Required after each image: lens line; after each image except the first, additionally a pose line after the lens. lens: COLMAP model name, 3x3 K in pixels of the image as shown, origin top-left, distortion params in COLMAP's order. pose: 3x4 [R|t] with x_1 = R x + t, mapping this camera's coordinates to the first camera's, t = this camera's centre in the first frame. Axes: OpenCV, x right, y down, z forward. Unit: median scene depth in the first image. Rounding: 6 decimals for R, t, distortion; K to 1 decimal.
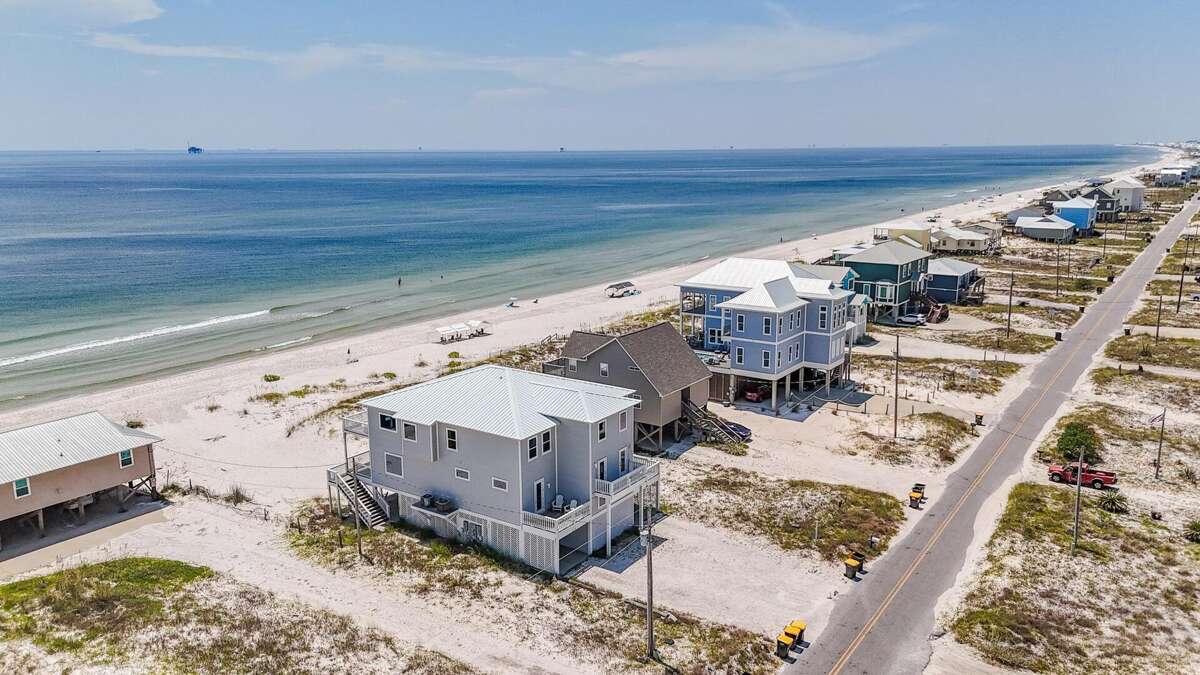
lens RADIAL K [[906.8, 0, 600.0], [0, 906.8, 337.5], [0, 0, 1]] dist [0.076523, -0.075149]
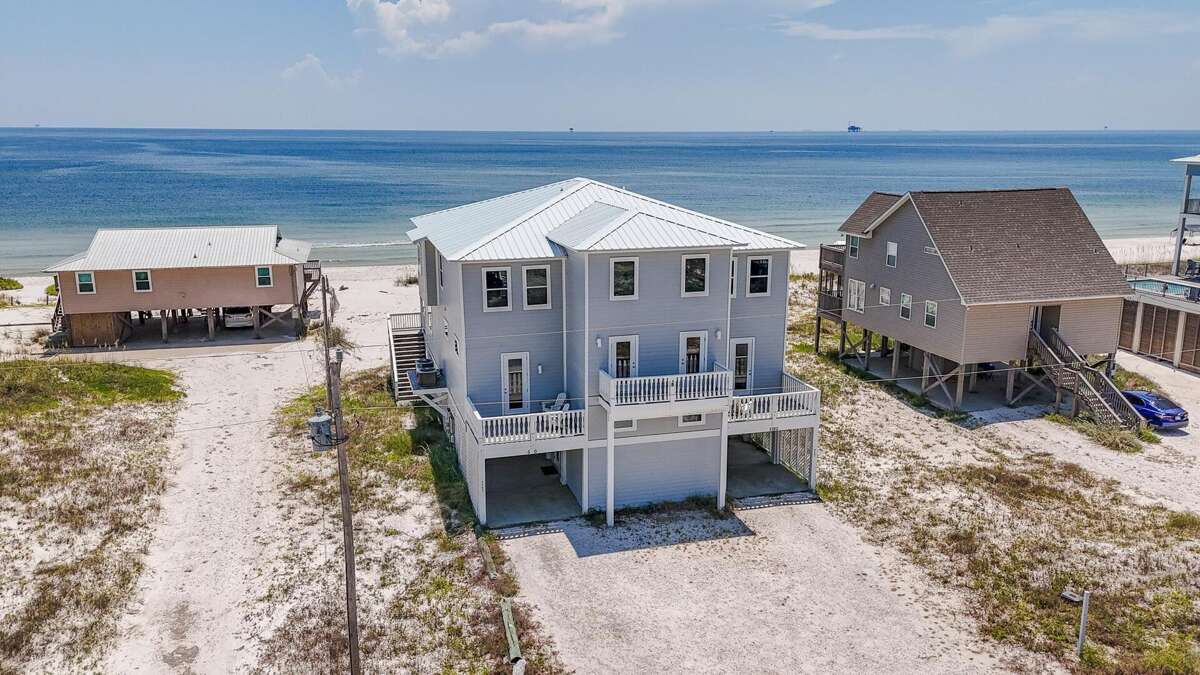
lens RADIAL K [[922.6, 0, 600.0], [0, 922.6, 337.5], [0, 0, 1]] dist [0.138892, -0.212408]
pose [[0.775173, 0.146291, -0.614577, 0.280513], [-0.141146, 0.988333, 0.057230, 0.096909], [0.615780, 0.042382, 0.786778, 0.528599]]
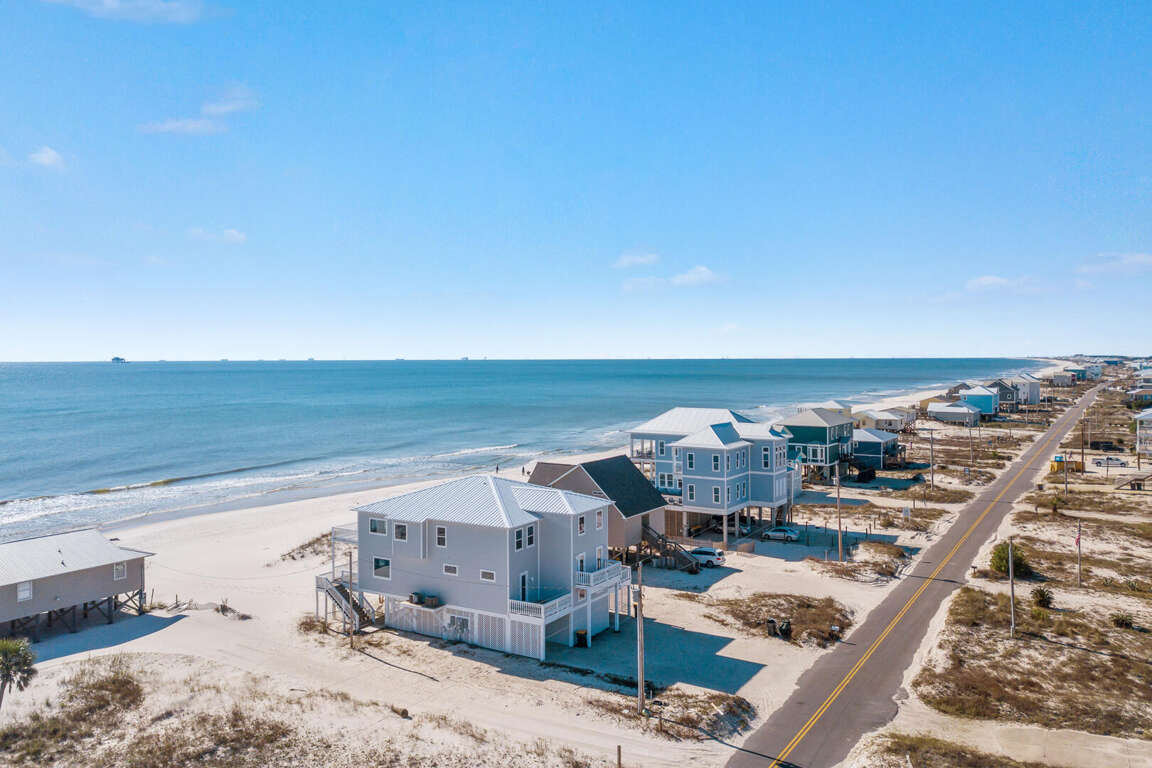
lens RADIAL K [[912.5, 0, 558.8], [0, 912.5, 350.8], [0, 0, 1]] dist [0.017652, -0.006237]
pose [[0.999007, 0.001665, 0.044533, -0.066331], [0.008027, 0.976231, -0.216584, 0.121473], [-0.043835, 0.216726, 0.975248, -0.093840]]
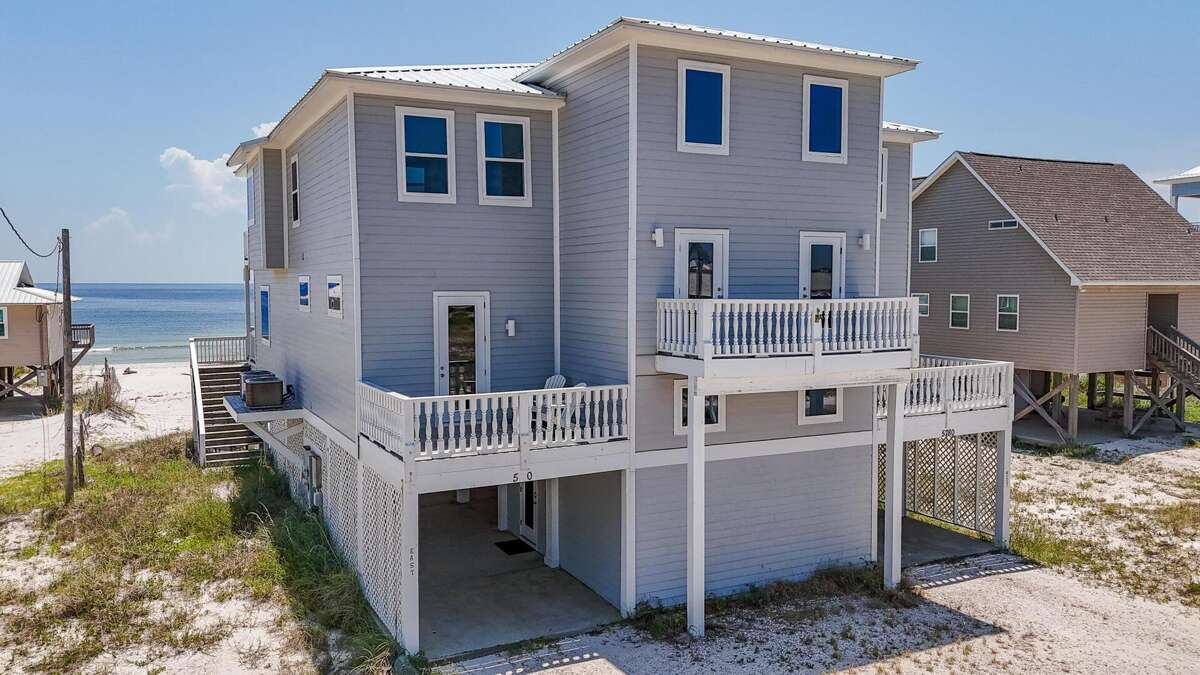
lens RADIAL K [[906.8, 0, 600.0], [0, 906.8, 337.5], [0, 0, 1]] dist [0.076523, -0.075149]
pose [[0.881207, 0.033716, -0.471526, 0.086607], [-0.105296, 0.986394, -0.126249, 0.178560], [0.460854, 0.160902, 0.872768, 0.700942]]
